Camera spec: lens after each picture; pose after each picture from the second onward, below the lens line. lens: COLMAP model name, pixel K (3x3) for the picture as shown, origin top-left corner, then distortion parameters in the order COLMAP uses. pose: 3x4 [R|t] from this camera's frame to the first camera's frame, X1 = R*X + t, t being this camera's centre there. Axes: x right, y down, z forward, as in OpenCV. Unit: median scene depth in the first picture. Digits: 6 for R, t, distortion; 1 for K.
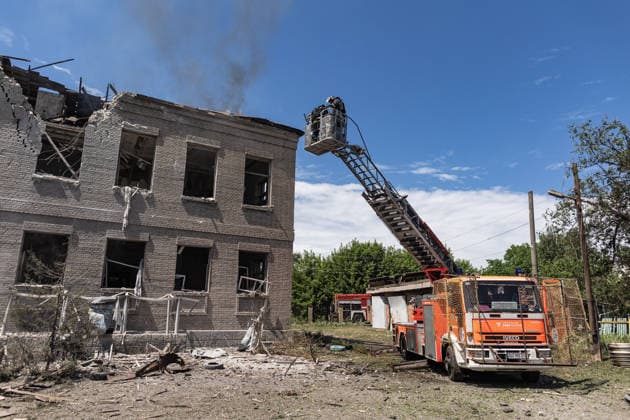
lens RADIAL K [[432.2, 0, 315.0], [0, 432.2, 209.2], [0, 0, 1]] dist [0.006374, -0.001408]
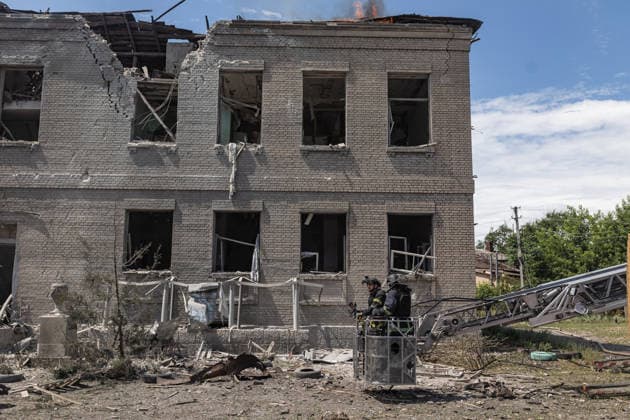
lens RADIAL K [[602.6, 0, 315.0], [0, 602.6, 210.6], [0, 0, 1]] dist [-0.009273, 0.000000]
pose [[0.878298, -0.079127, -0.471520, 0.194963], [0.117354, 0.991719, 0.052173, 0.028949], [0.463487, -0.101158, 0.880311, 0.103366]]
